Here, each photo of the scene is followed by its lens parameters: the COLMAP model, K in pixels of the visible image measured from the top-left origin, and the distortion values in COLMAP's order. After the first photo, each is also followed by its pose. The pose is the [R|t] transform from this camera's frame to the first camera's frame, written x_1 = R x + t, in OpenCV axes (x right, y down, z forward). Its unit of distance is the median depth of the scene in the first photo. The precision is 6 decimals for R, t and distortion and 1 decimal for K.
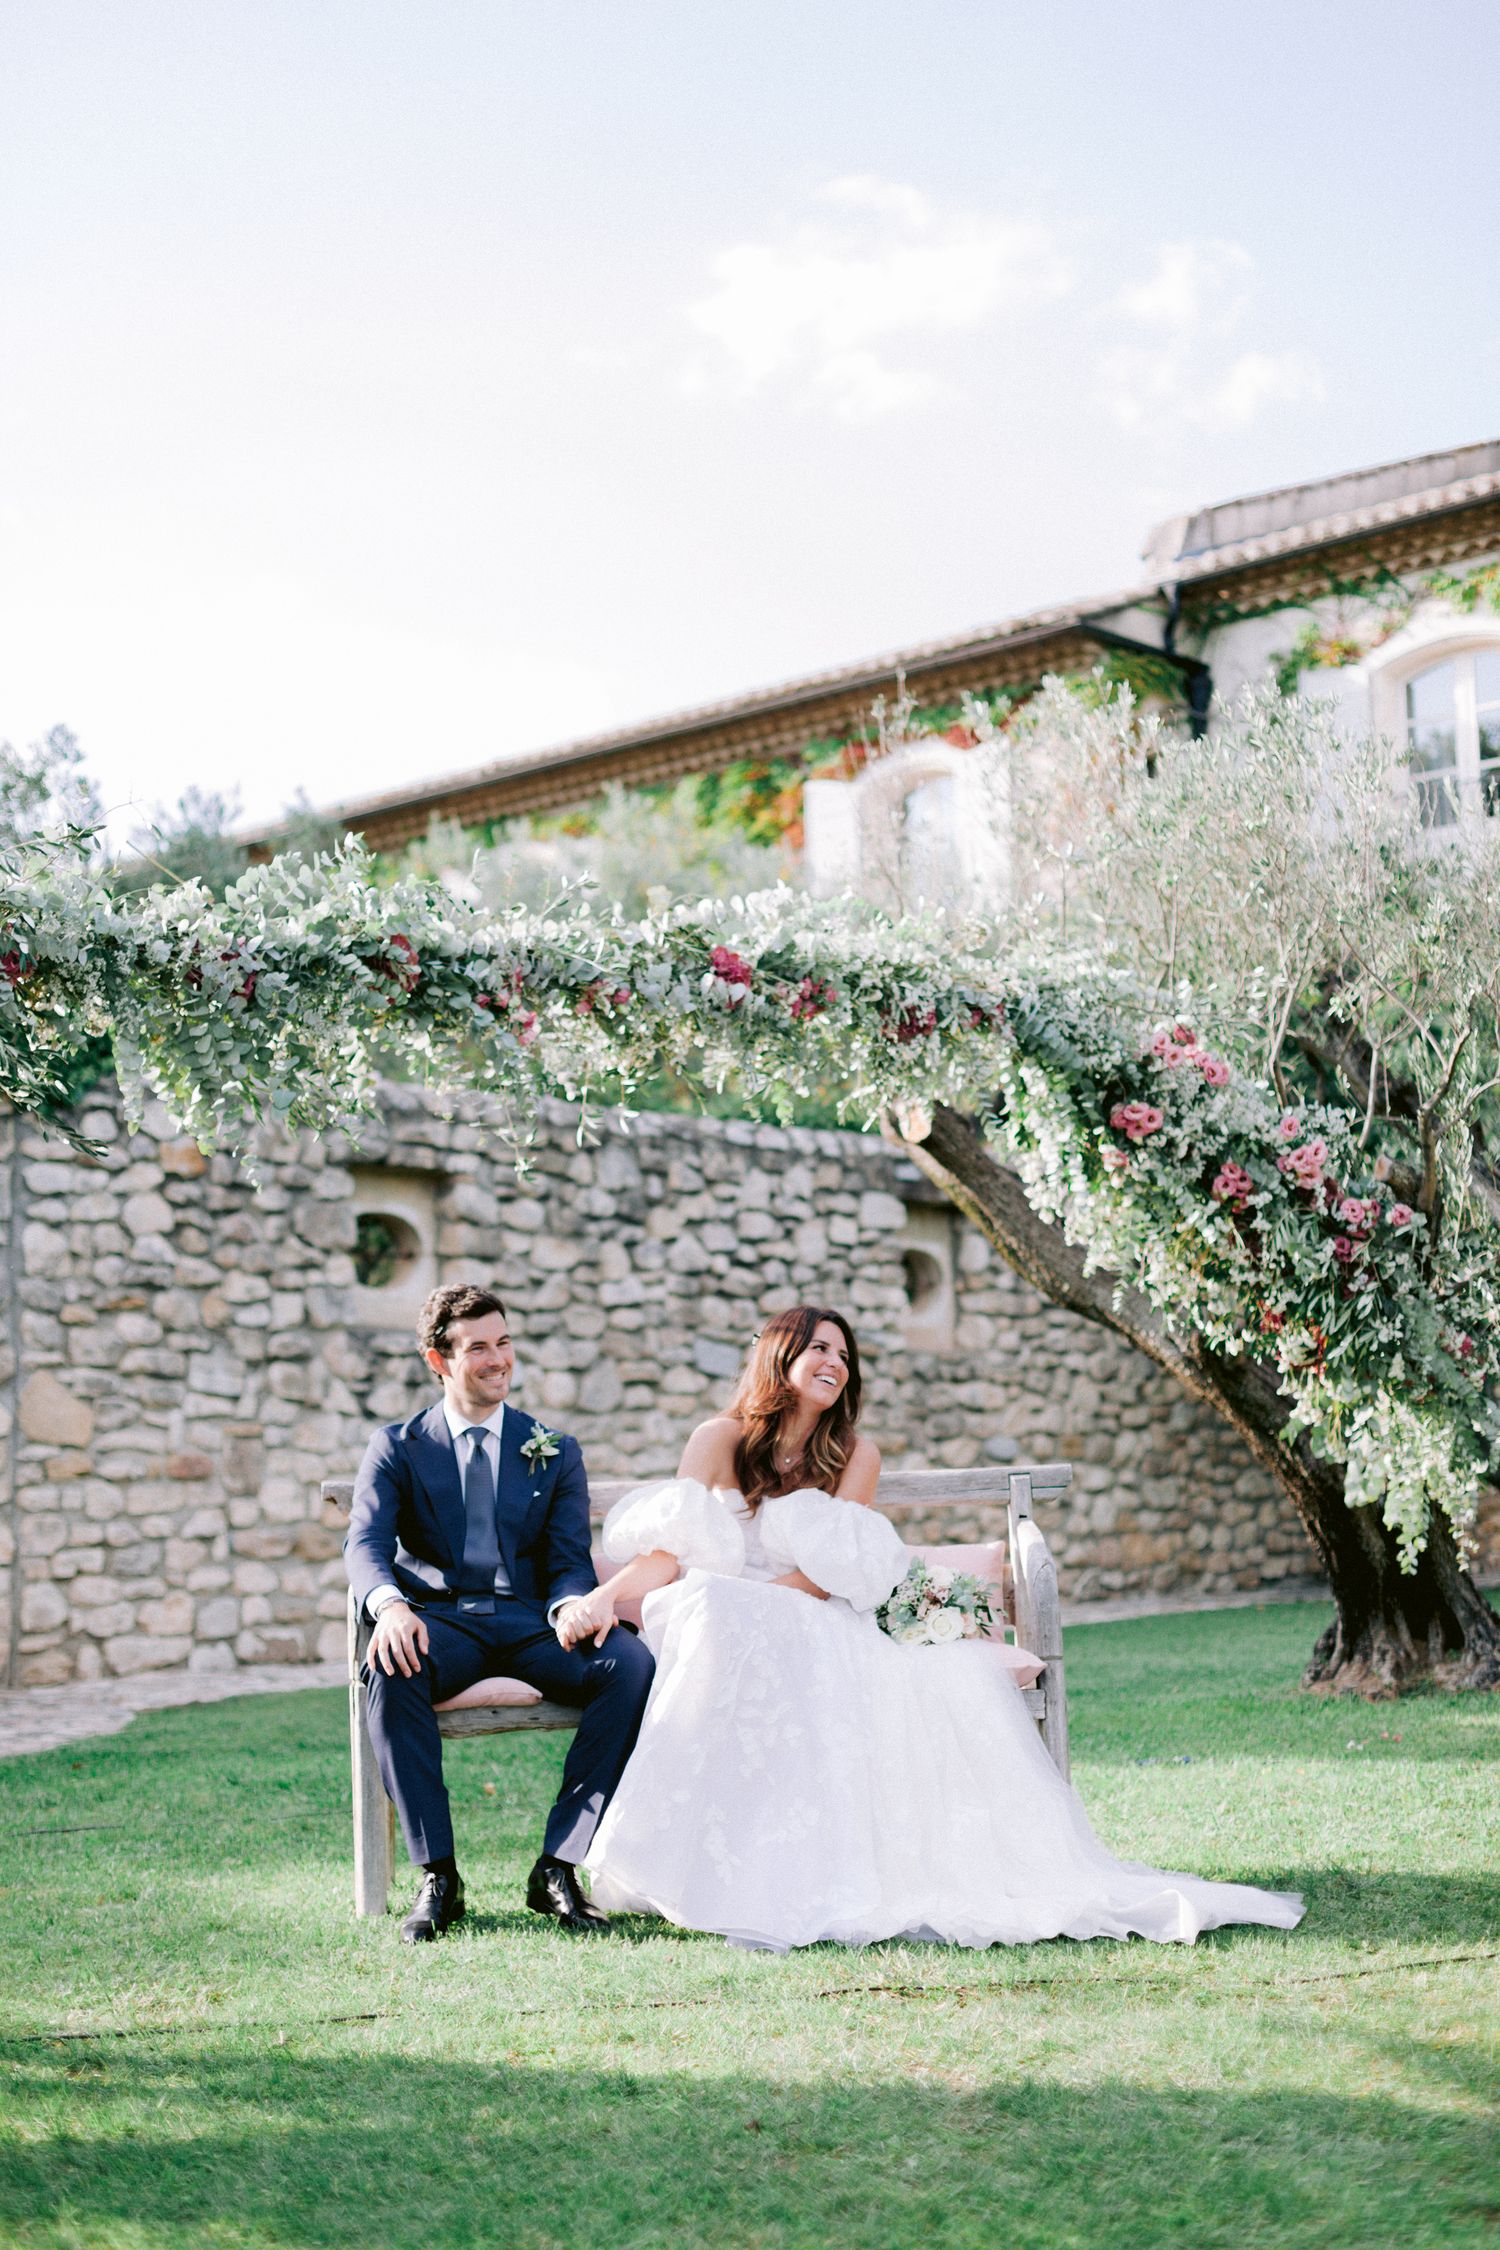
lens RADIAL K [[3261.8, 0, 750.0], [0, 3261.8, 1125.0], [0, 0, 1]] dist [0.011382, 0.021786]
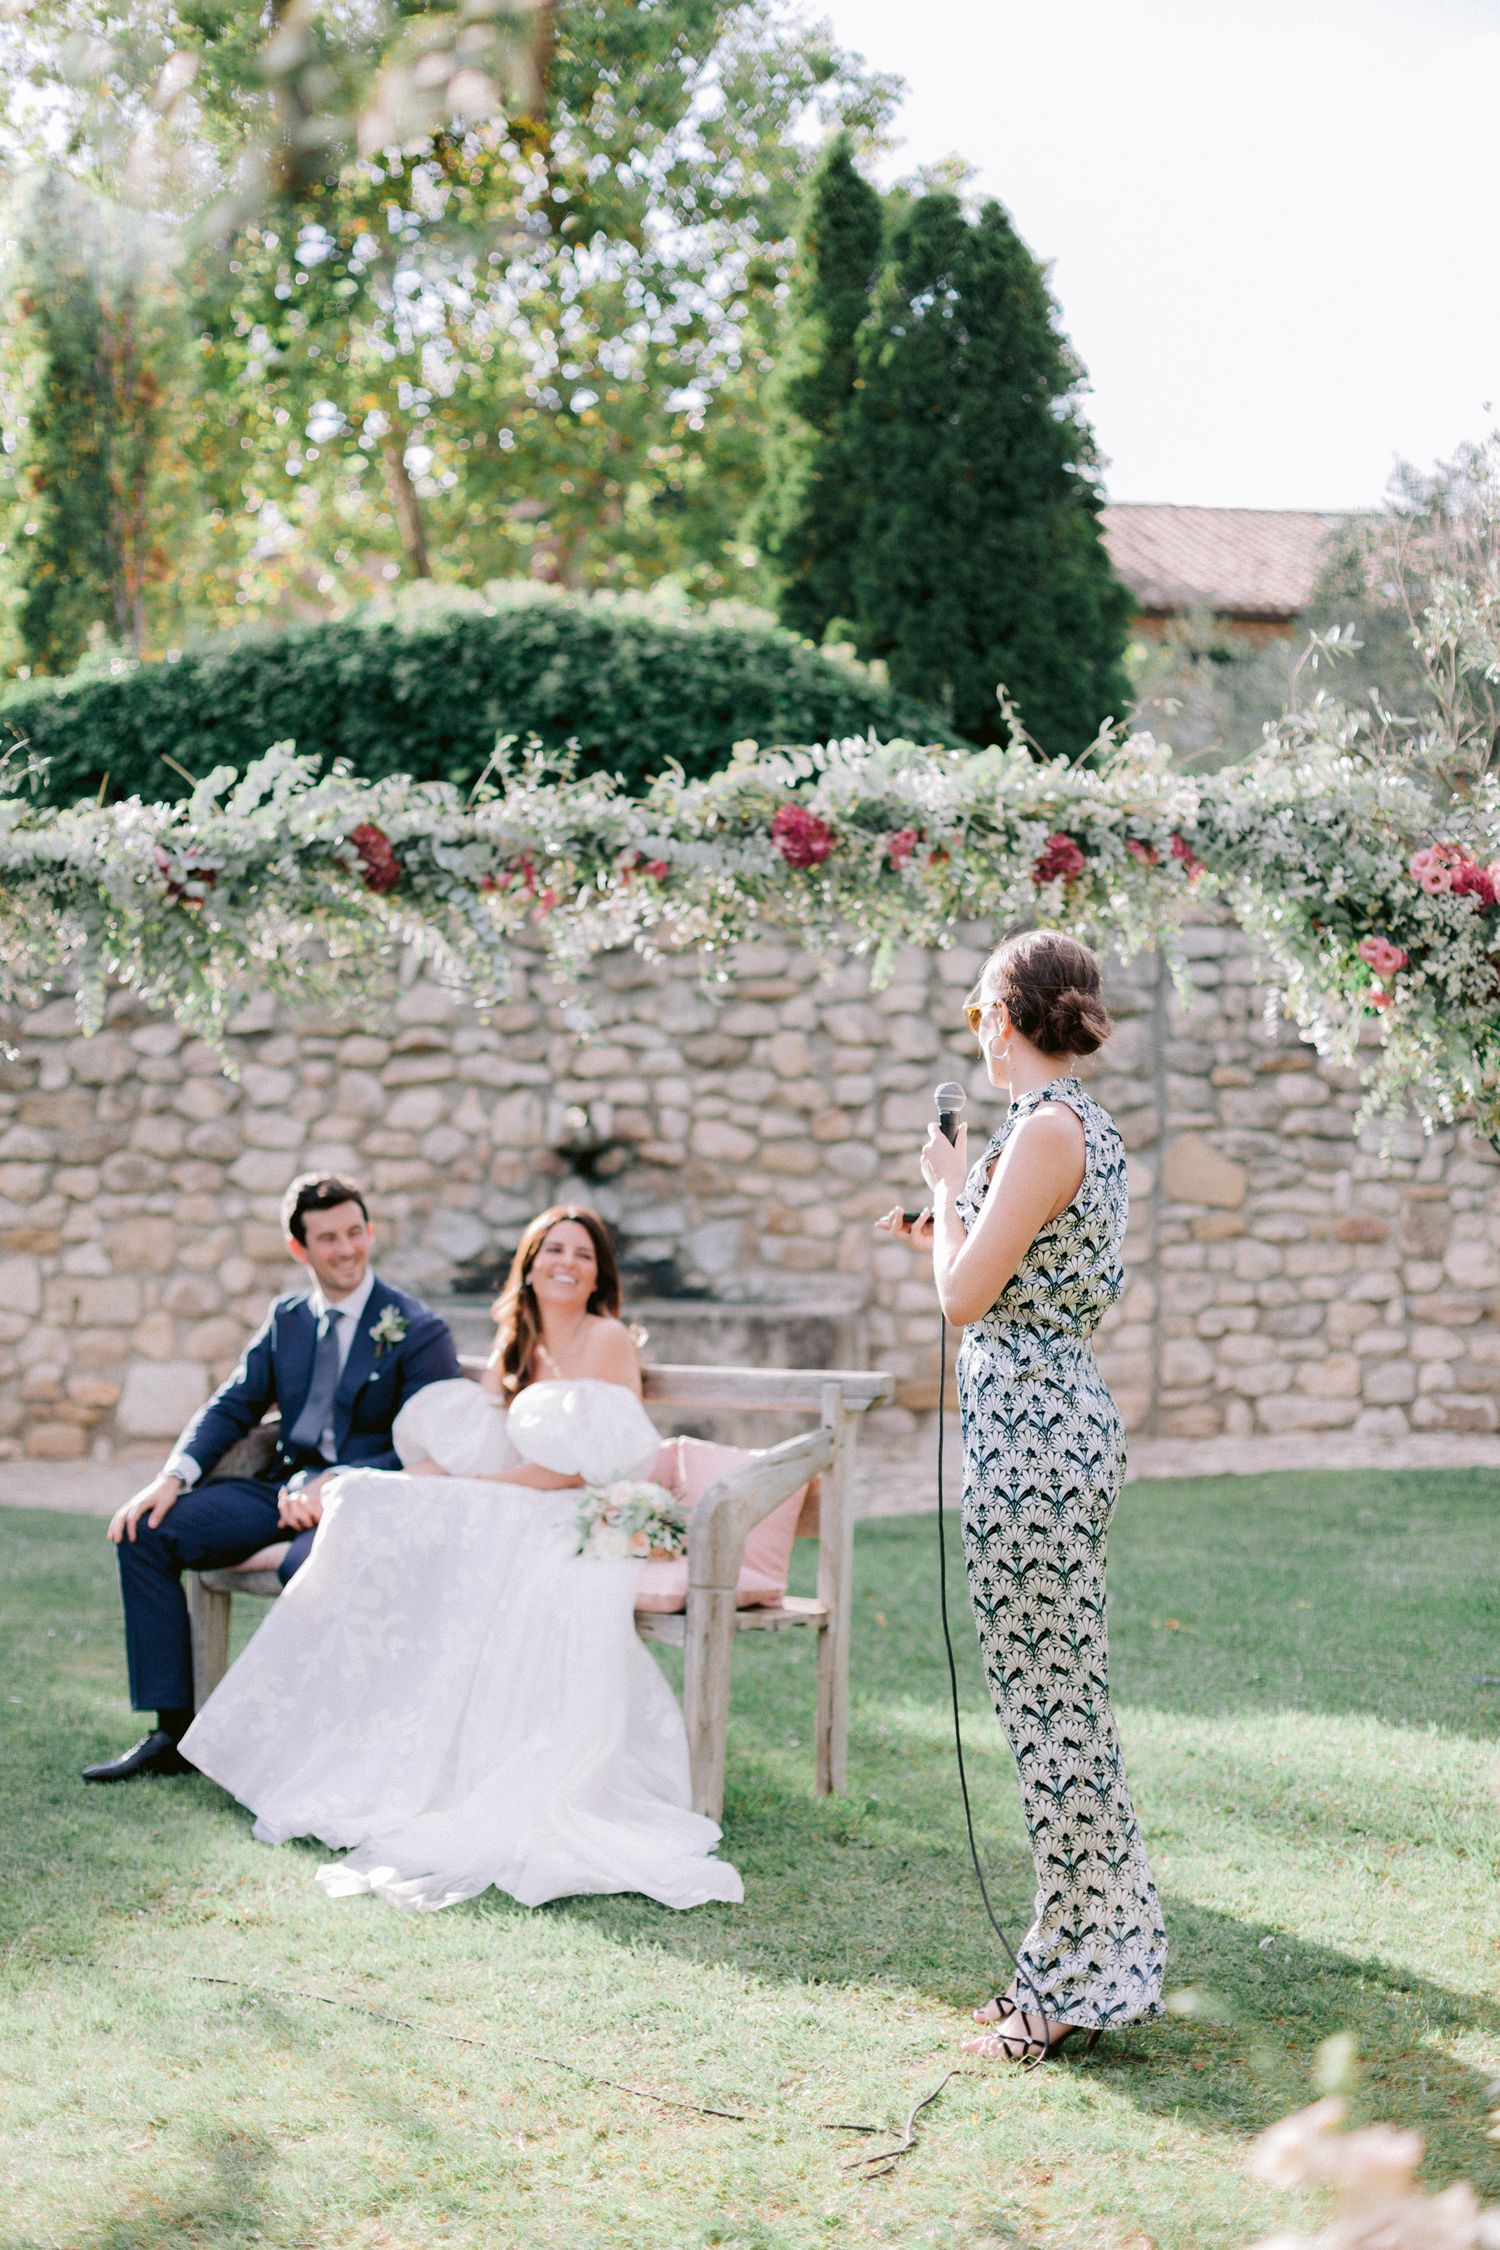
lens RADIAL K [[3261.8, 0, 750.0], [0, 3261.8, 1125.0], [0, 0, 1]] dist [0.011382, 0.021786]
pose [[0.770765, 0.022674, -0.636716, 0.317120], [0.047249, 0.994580, 0.092614, -0.026979], [0.635365, -0.101468, 0.765516, 0.131683]]
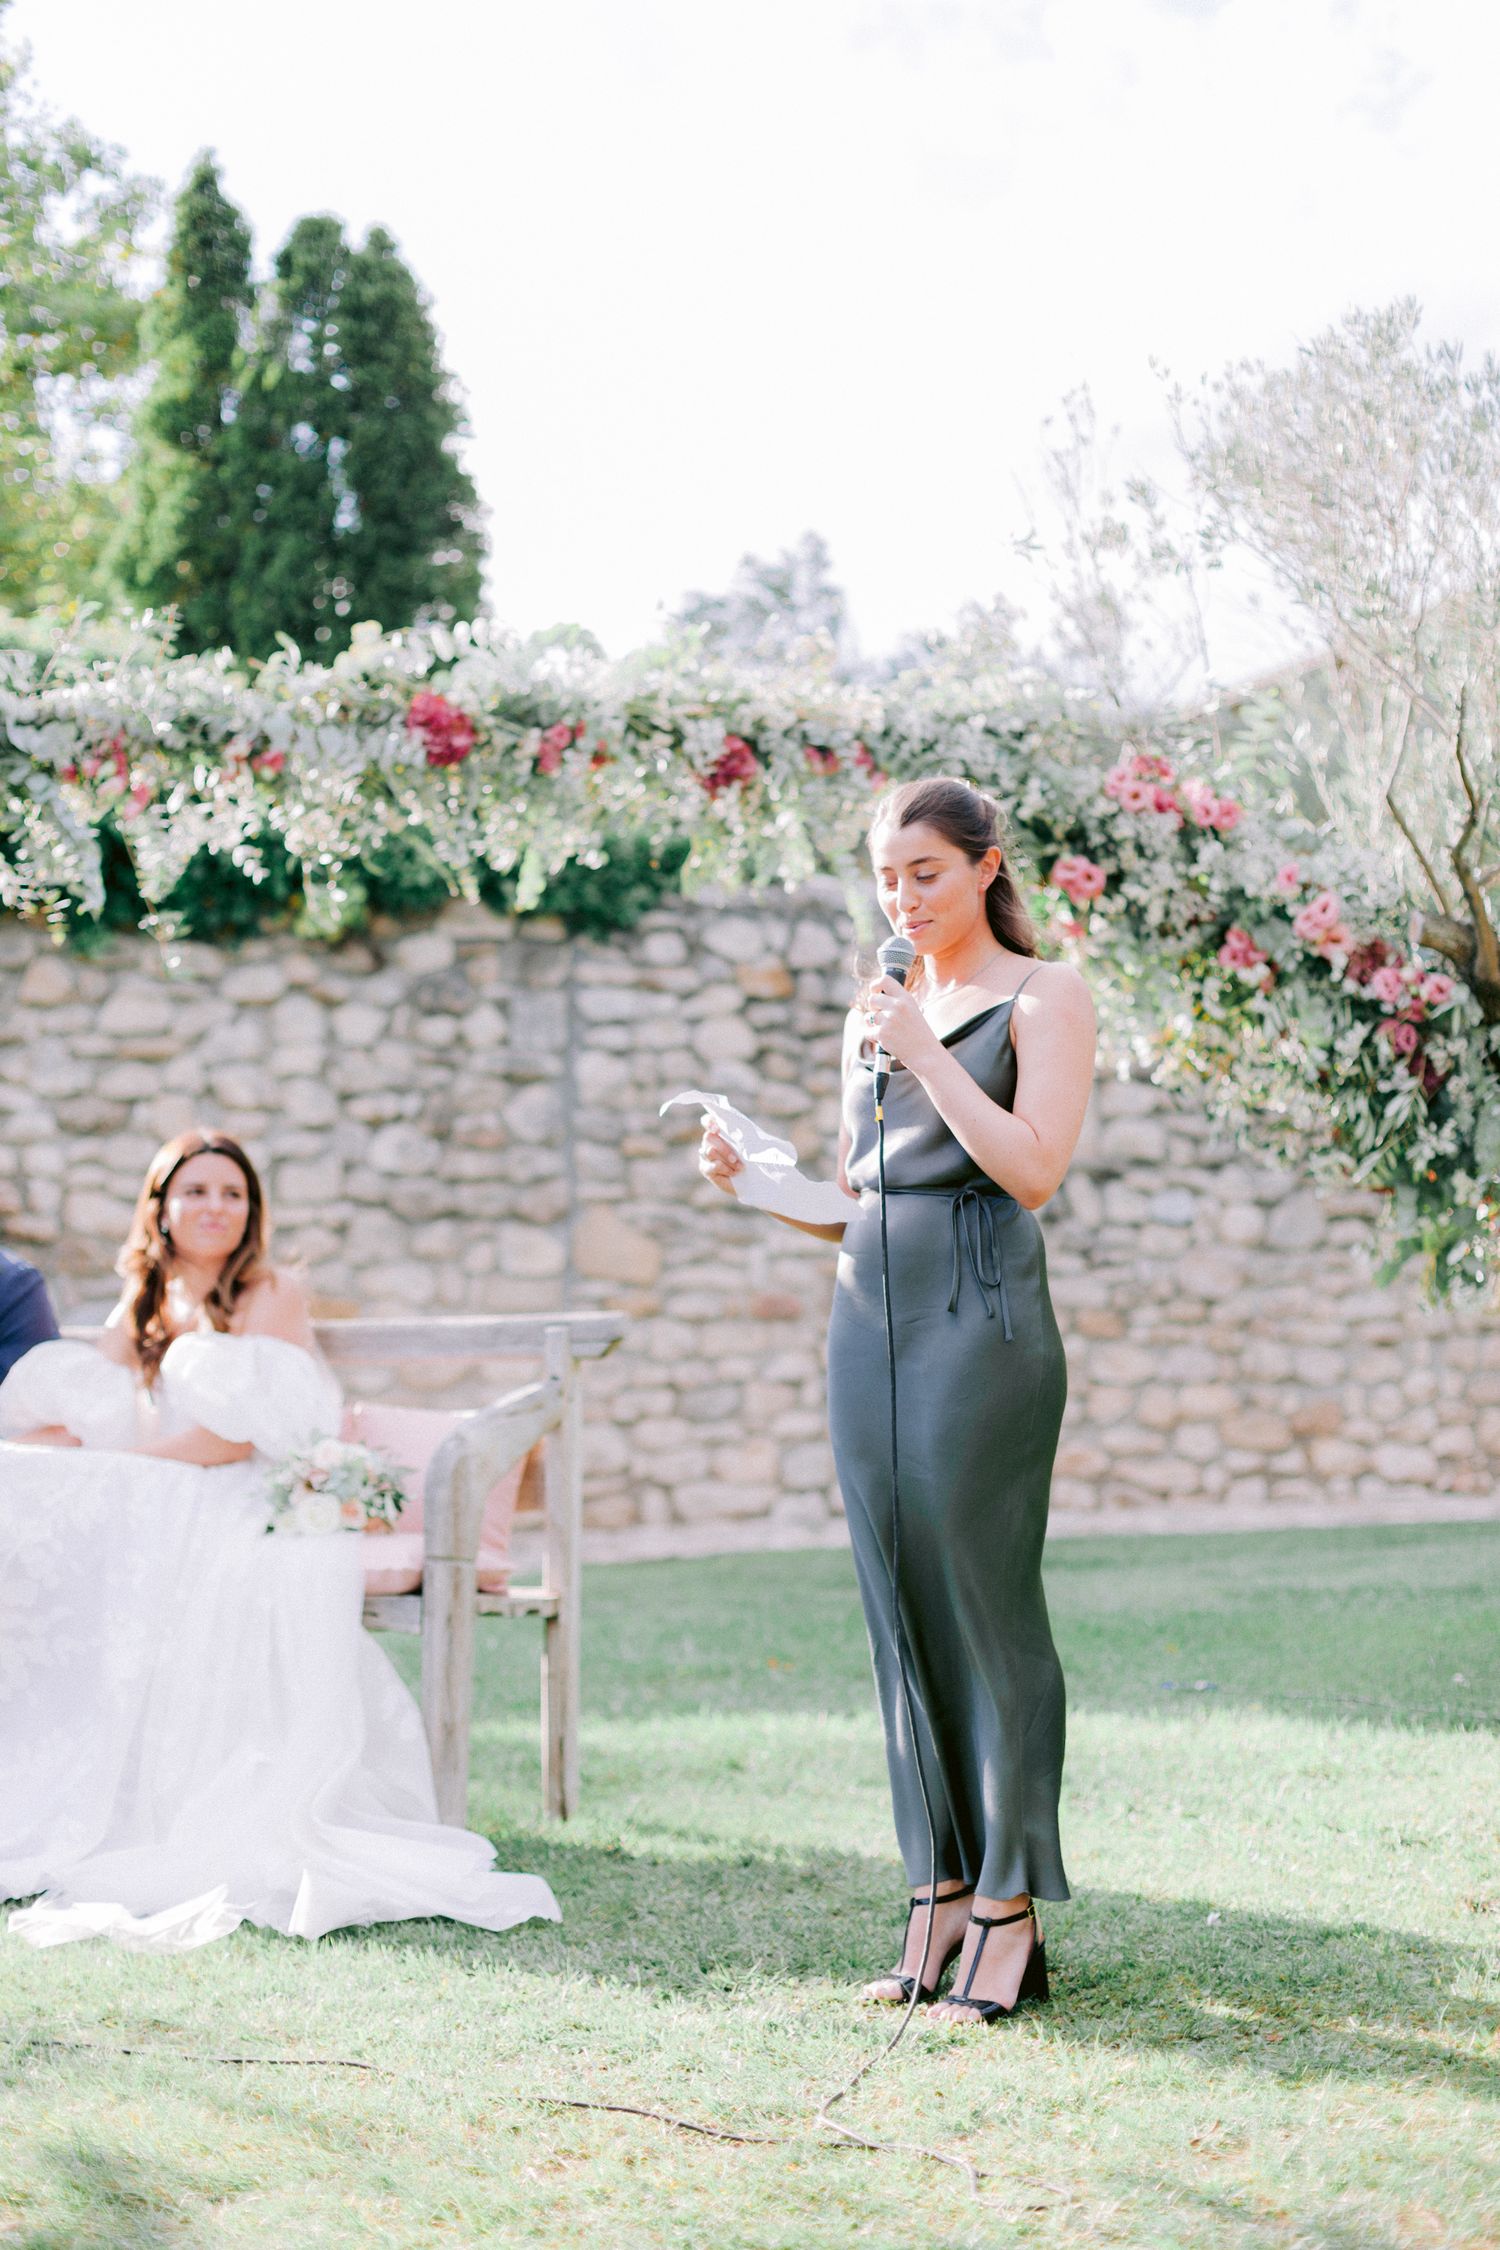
lens RADIAL K [[3261.8, 0, 750.0], [0, 3261.8, 1125.0], [0, 0, 1]] dist [0.011382, 0.021786]
pose [[0.909171, -0.013937, -0.416189, 0.216798], [0.034363, 0.998542, 0.041629, 0.013067], [0.415003, -0.052149, 0.908324, 0.145397]]
